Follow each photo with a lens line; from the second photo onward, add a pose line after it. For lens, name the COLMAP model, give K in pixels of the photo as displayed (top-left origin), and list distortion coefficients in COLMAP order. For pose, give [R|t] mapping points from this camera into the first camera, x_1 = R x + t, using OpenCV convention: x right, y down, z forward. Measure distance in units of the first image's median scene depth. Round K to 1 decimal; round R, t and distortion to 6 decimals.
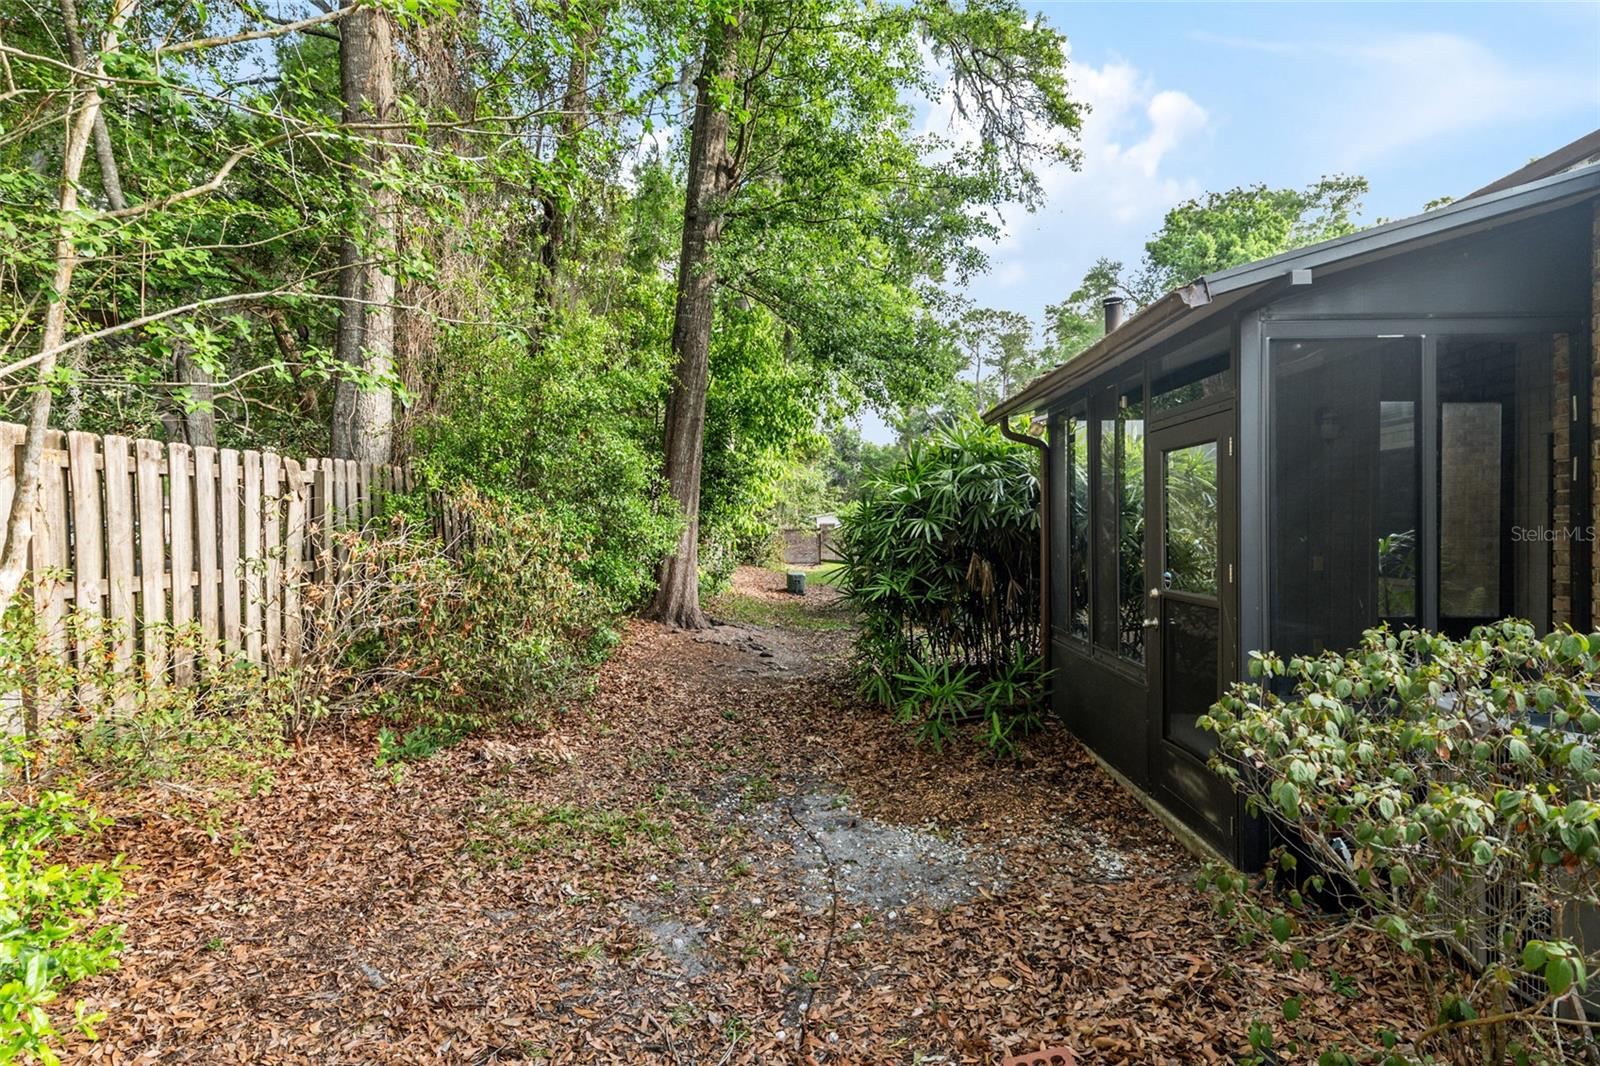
lens RADIAL K [[812.5, 0, 800.6], [0, 812.5, 540.0], [0, 0, 1]] dist [0.000990, 0.000277]
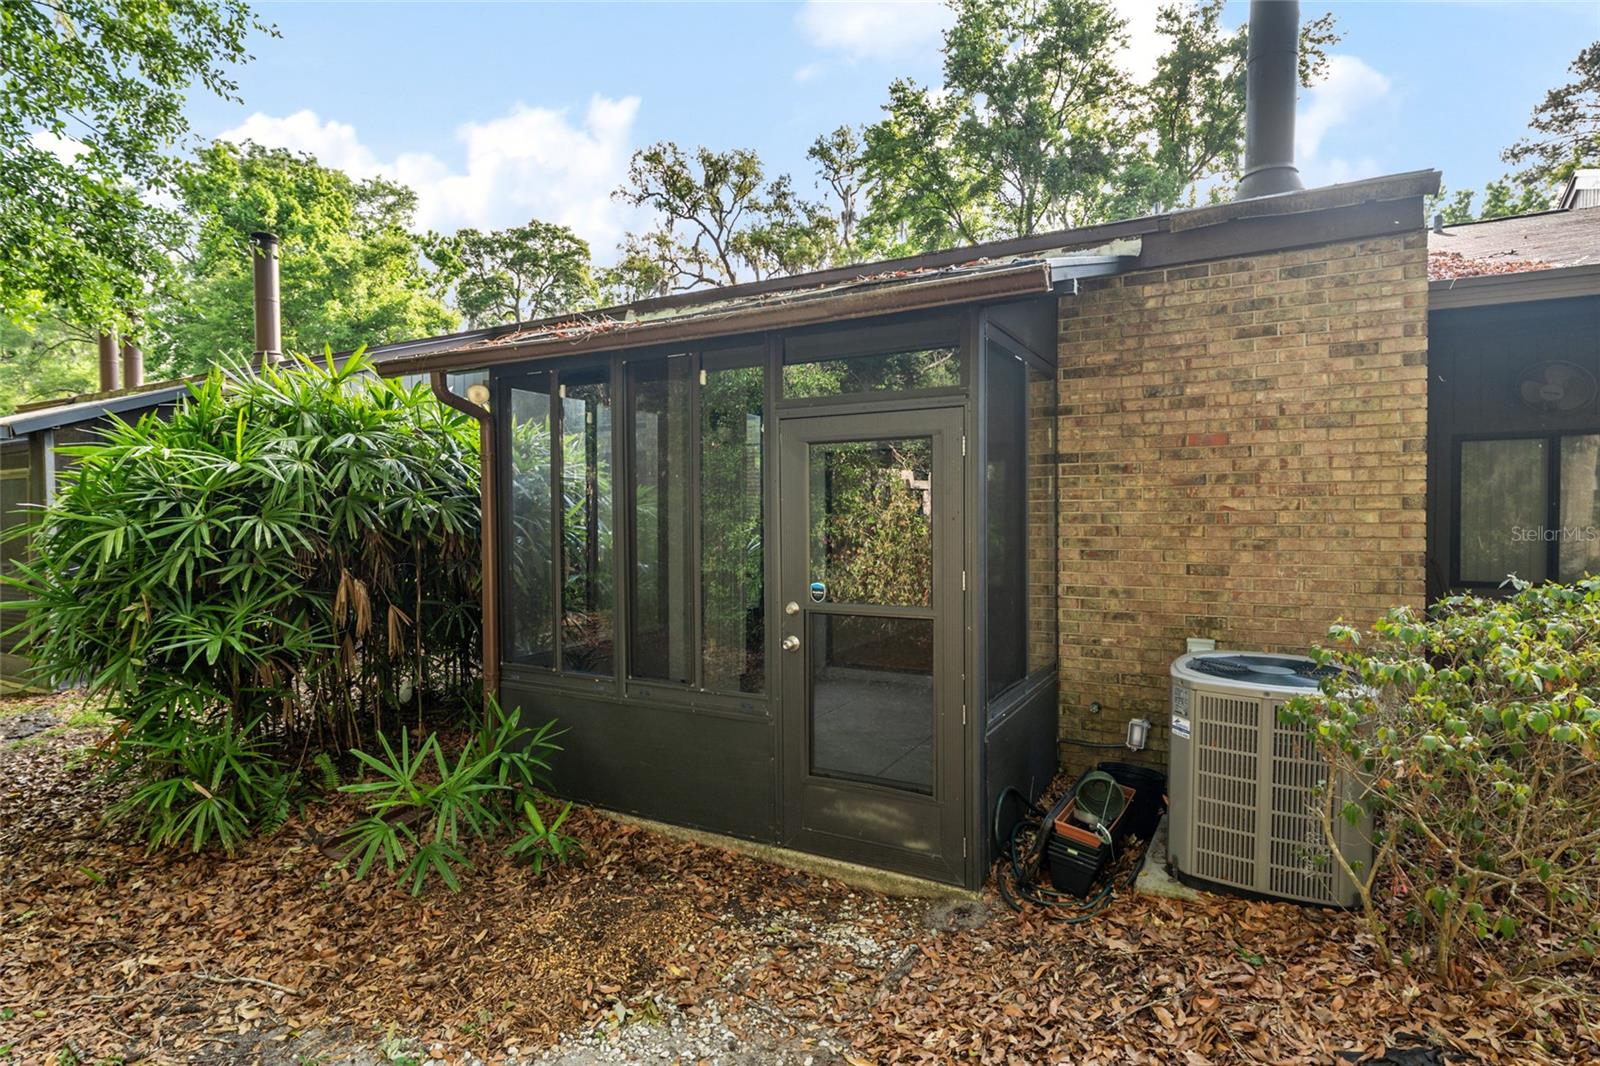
lens RADIAL K [[846.5, 0, 800.5], [0, 846.5, 546.0], [0, 0, 1]] dist [0.002795, 0.000460]
pose [[0.467254, -0.019191, 0.883915, -0.271451], [0.012064, 0.999810, 0.015330, -0.010440], [-0.884041, 0.003501, 0.467397, 0.455495]]
